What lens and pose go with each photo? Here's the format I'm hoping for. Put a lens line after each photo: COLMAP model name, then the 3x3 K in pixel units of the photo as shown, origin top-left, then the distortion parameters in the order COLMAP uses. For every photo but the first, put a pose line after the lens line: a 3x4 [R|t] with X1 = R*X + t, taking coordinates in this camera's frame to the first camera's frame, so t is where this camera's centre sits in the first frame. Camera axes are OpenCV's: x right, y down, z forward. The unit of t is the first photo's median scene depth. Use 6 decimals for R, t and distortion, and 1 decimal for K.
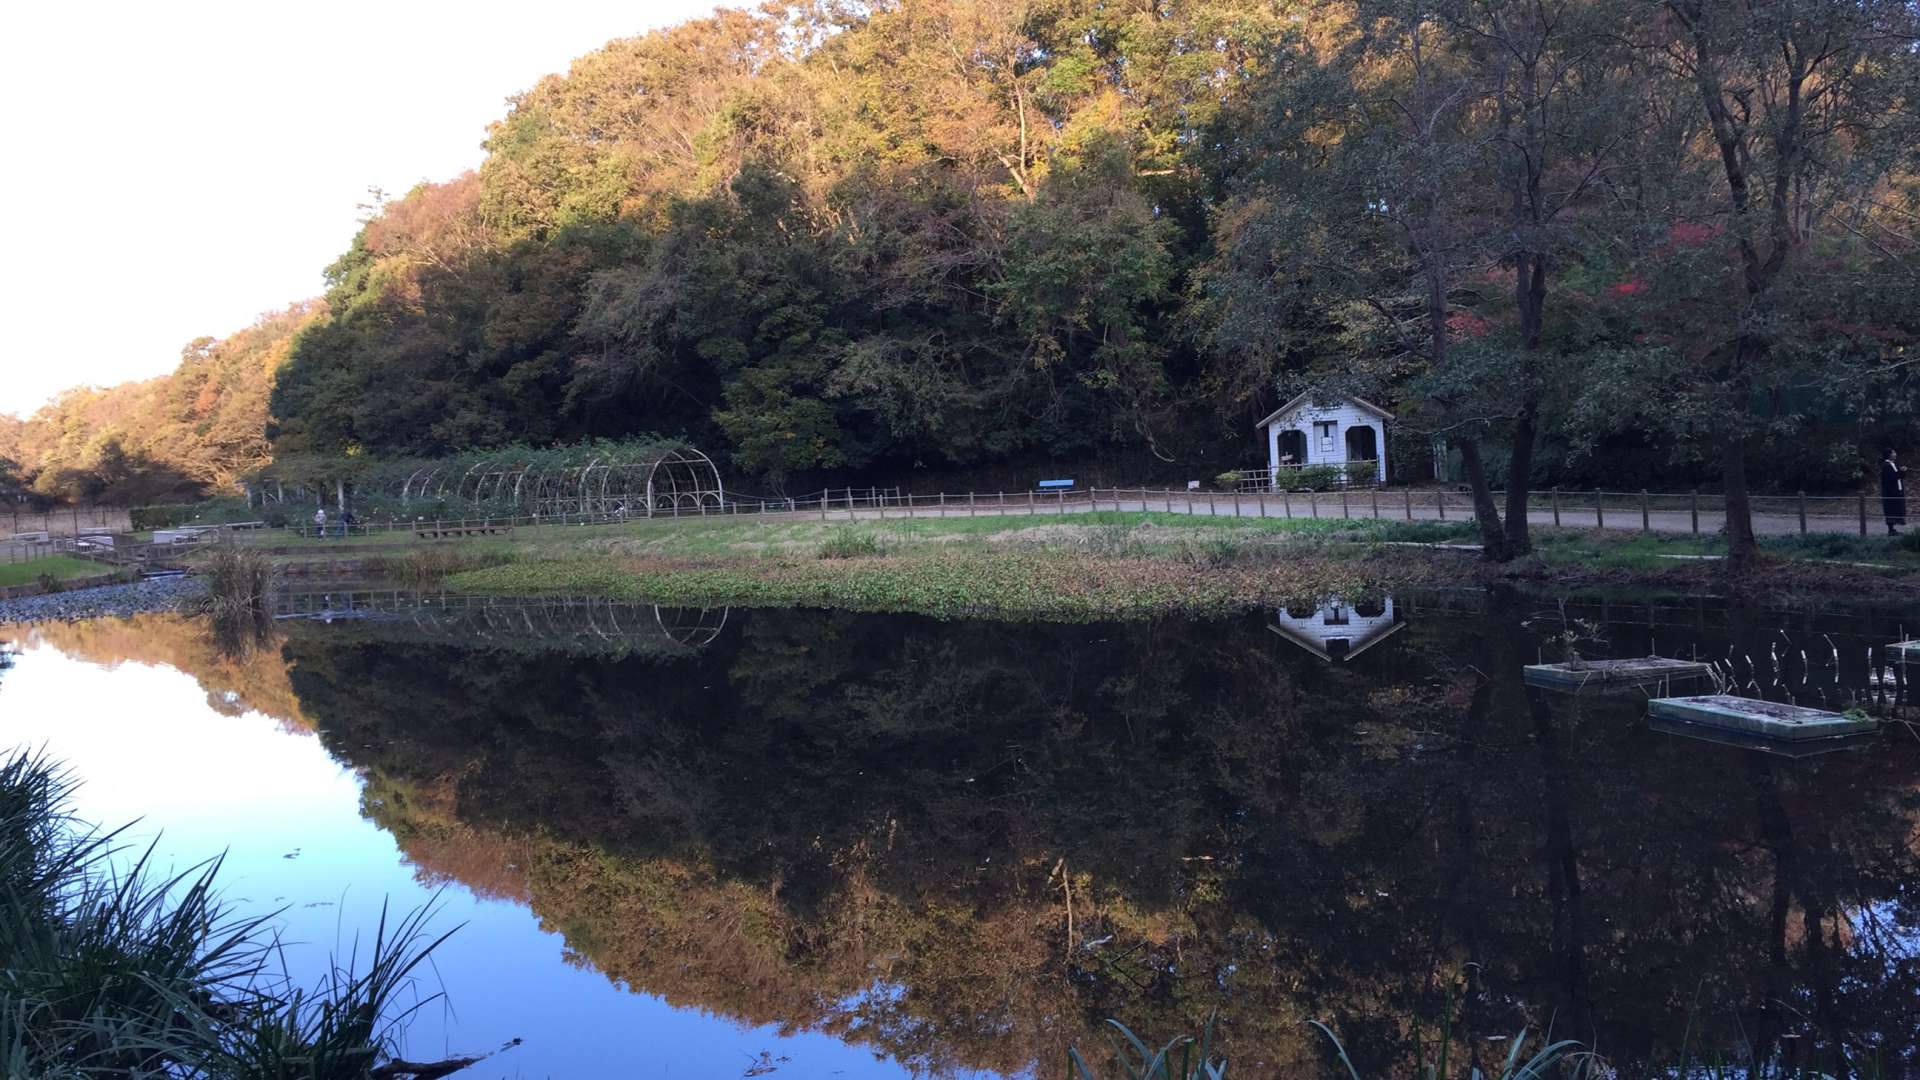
lens RADIAL K [[1587.1, 0, 960.0], [0, 1587.1, 540.0], [0, 0, 1]] dist [-0.001332, -0.004772]
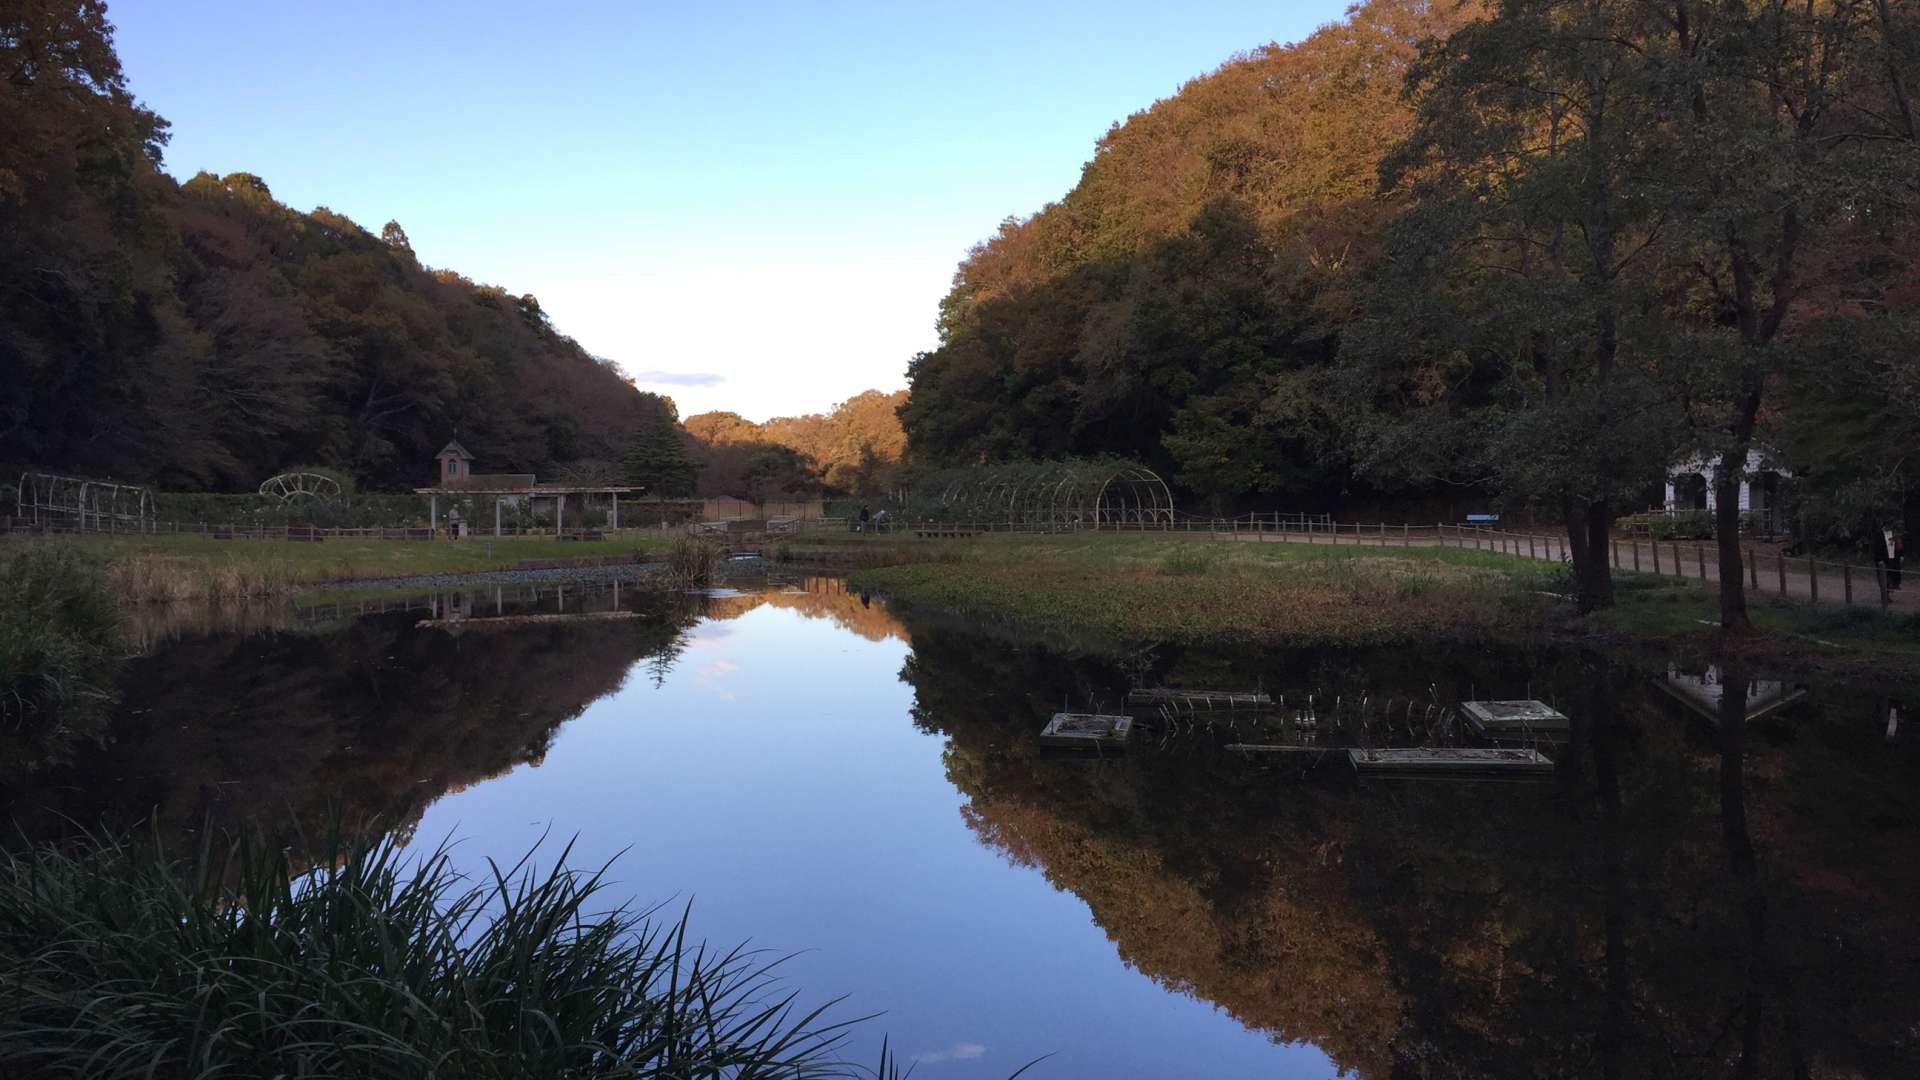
lens RADIAL K [[1592.7, 0, 961.1], [0, 1592.7, 539.7], [0, 0, 1]] dist [-0.000494, -0.007349]
pose [[0.890559, 0.057003, -0.451282, 0.214984], [-0.061185, 0.998112, 0.005333, -0.007464], [0.450734, 0.022863, 0.892365, -0.026057]]
